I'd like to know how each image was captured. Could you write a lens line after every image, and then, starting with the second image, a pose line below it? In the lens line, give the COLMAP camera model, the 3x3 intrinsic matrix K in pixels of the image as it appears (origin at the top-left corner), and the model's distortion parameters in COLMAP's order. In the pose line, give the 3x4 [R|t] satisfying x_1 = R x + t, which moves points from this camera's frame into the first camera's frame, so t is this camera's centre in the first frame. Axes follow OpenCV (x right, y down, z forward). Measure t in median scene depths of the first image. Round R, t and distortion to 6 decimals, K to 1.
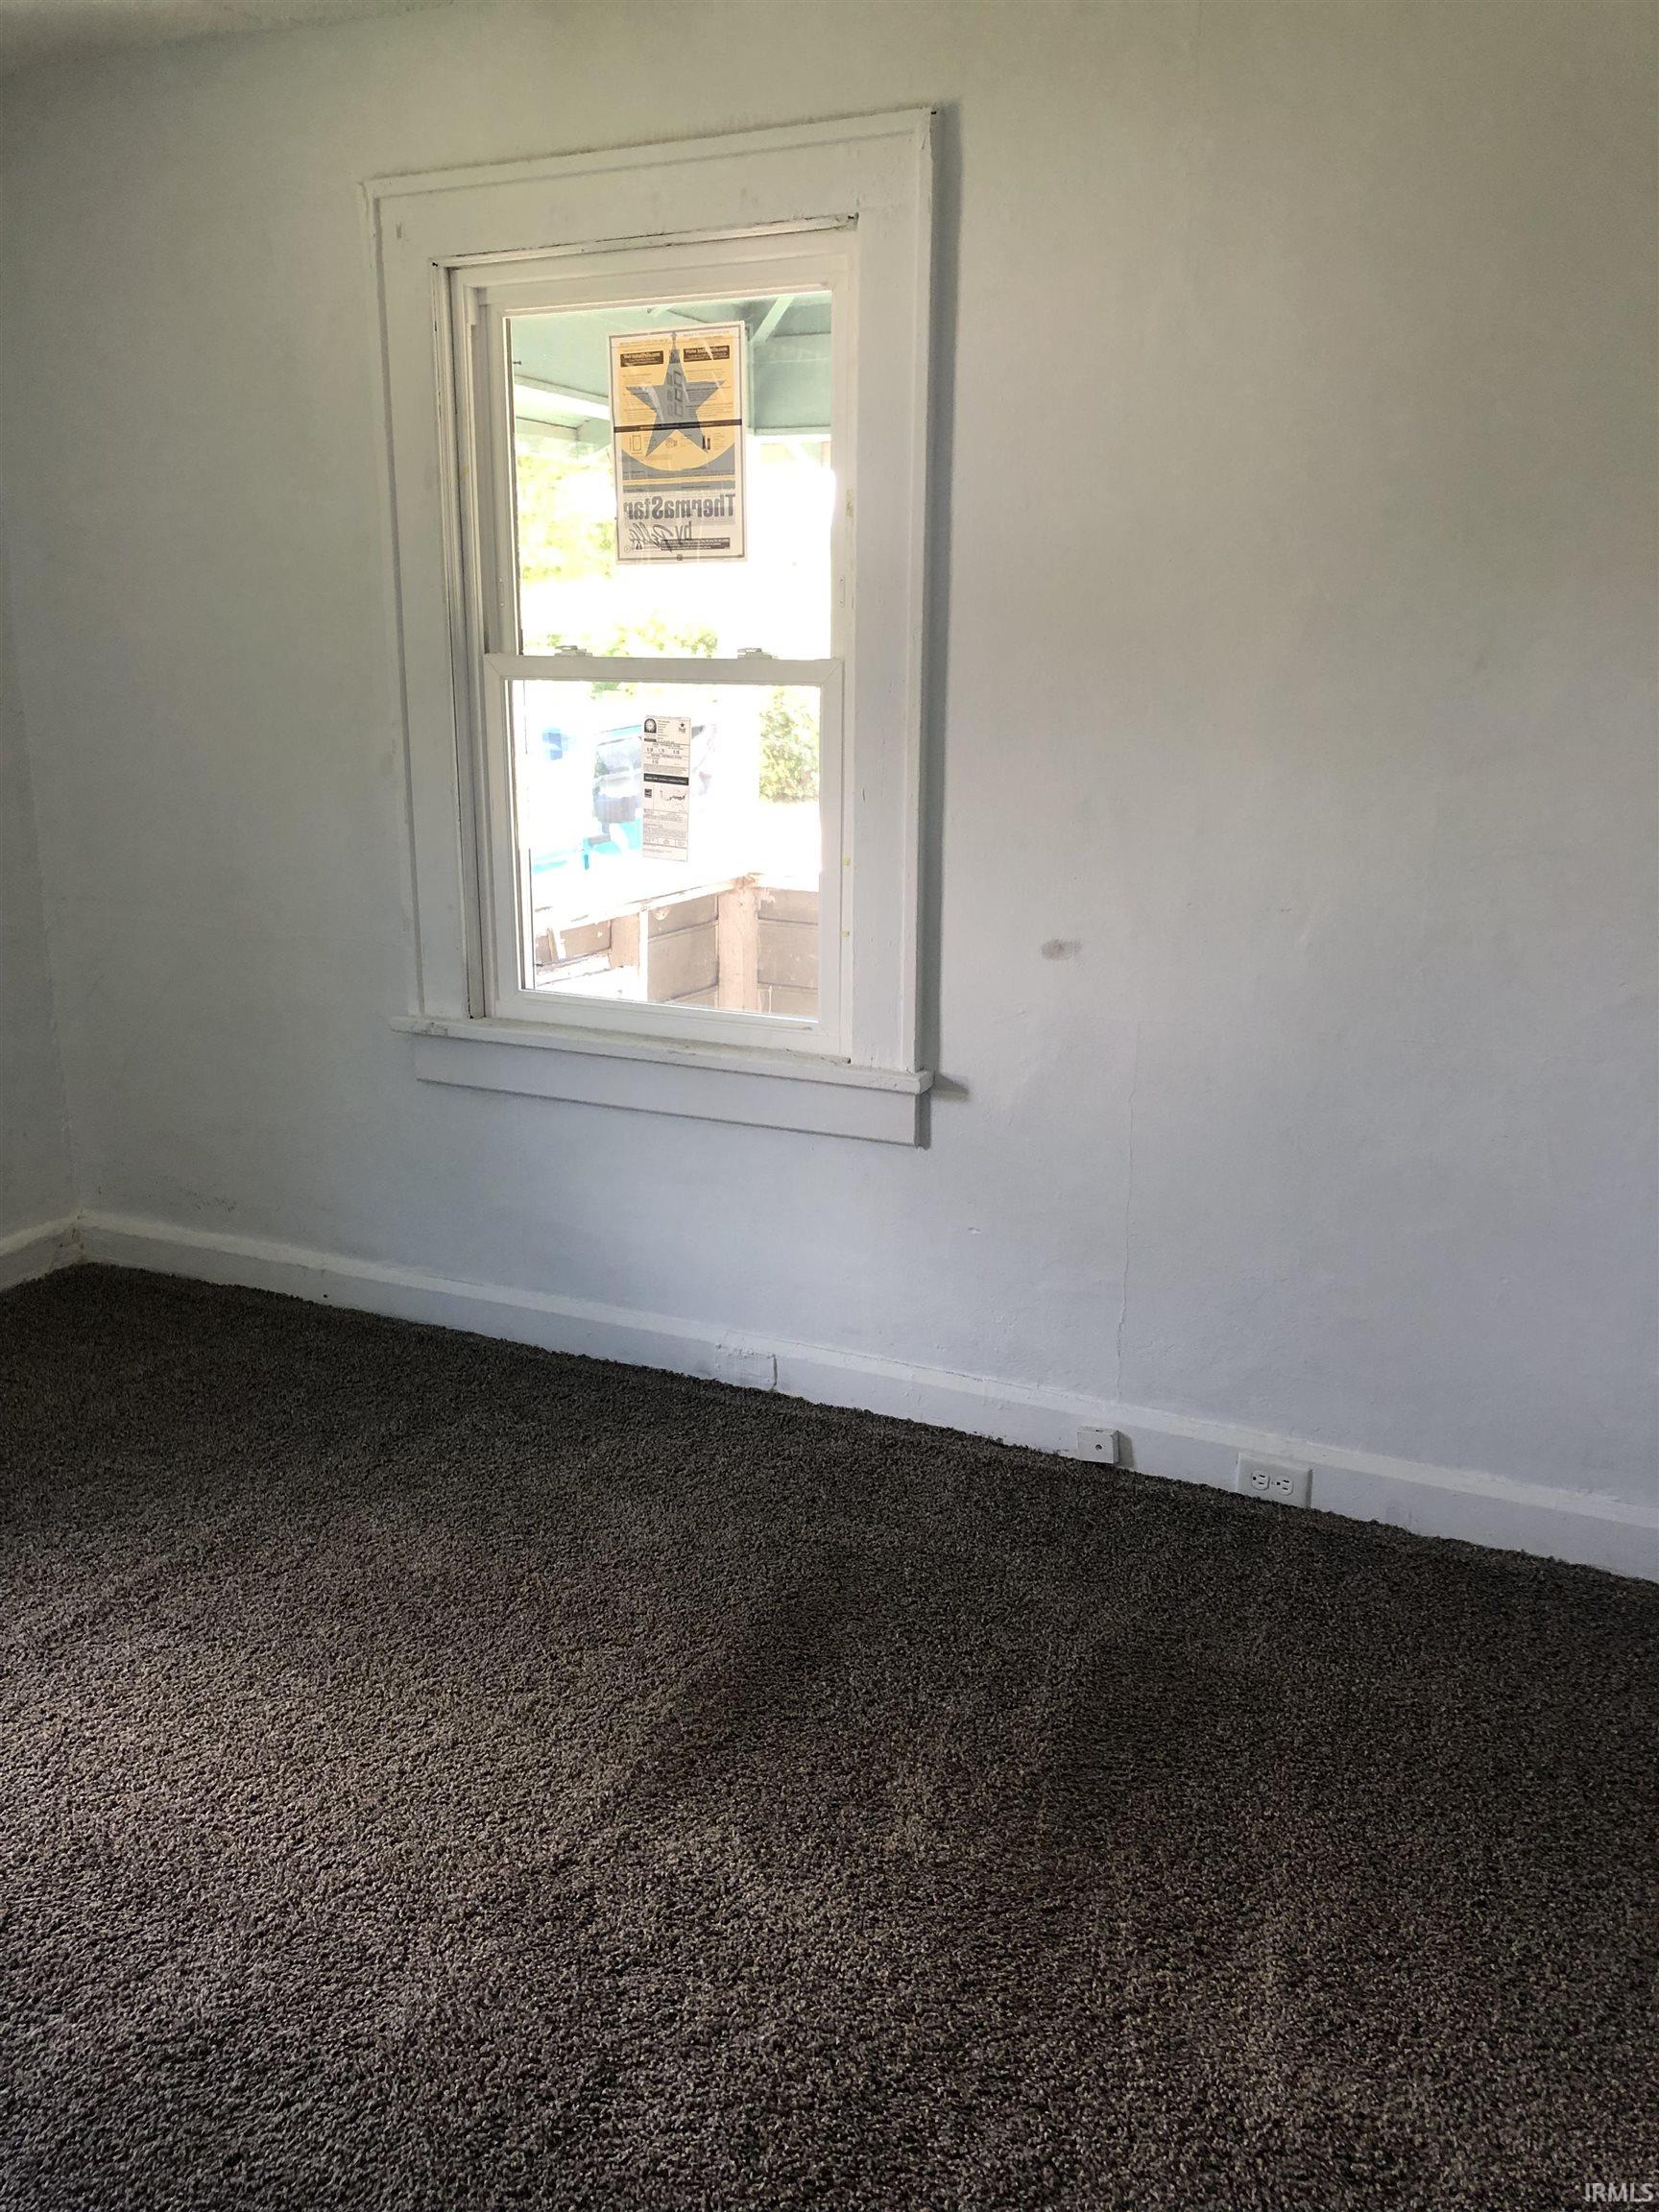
lens RADIAL K [[1784.4, 0, 829.5], [0, 1784.4, 1106.0], [0, 0, 1]] dist [0.003005, 0.005630]
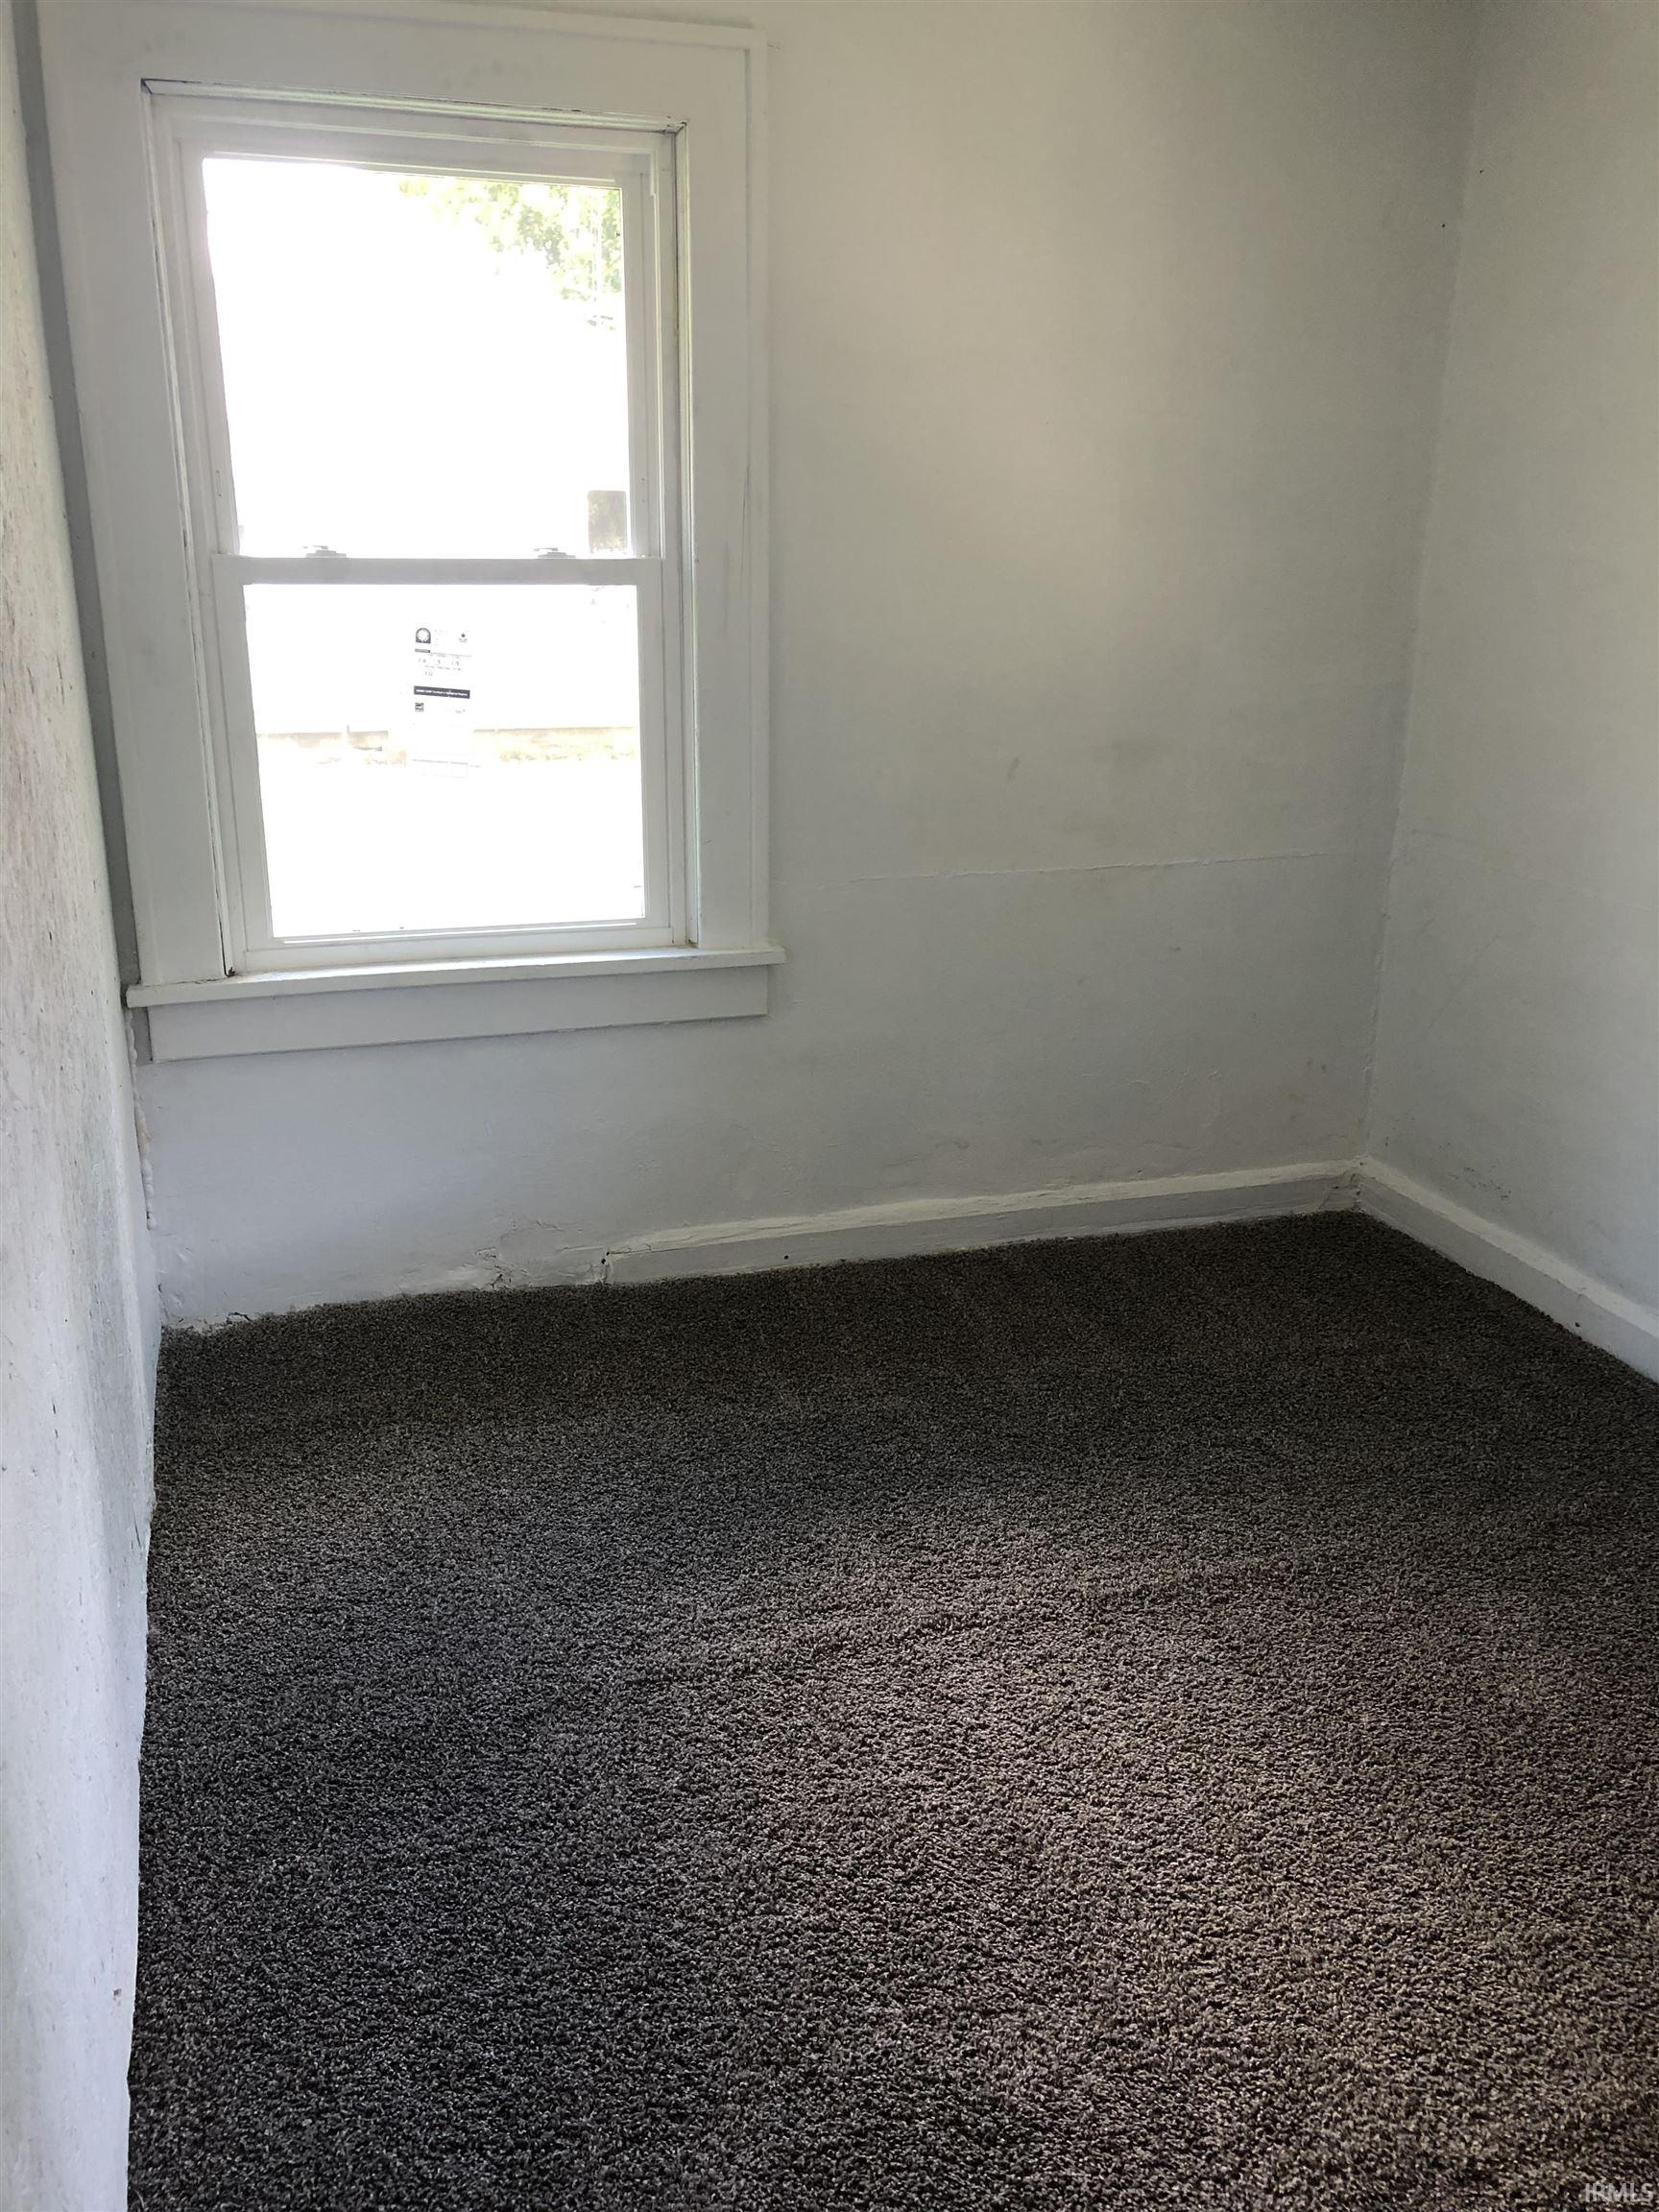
lens RADIAL K [[1833.3, 0, 829.5], [0, 1833.3, 1106.0], [0, 0, 1]] dist [-0.025749, 0.075156]
pose [[0.697909, 0.224442, -0.680110, 0.086113], [-0.197697, 0.973103, 0.118262, -0.058788], [0.688360, 0.051920, 0.723509, 0.204804]]
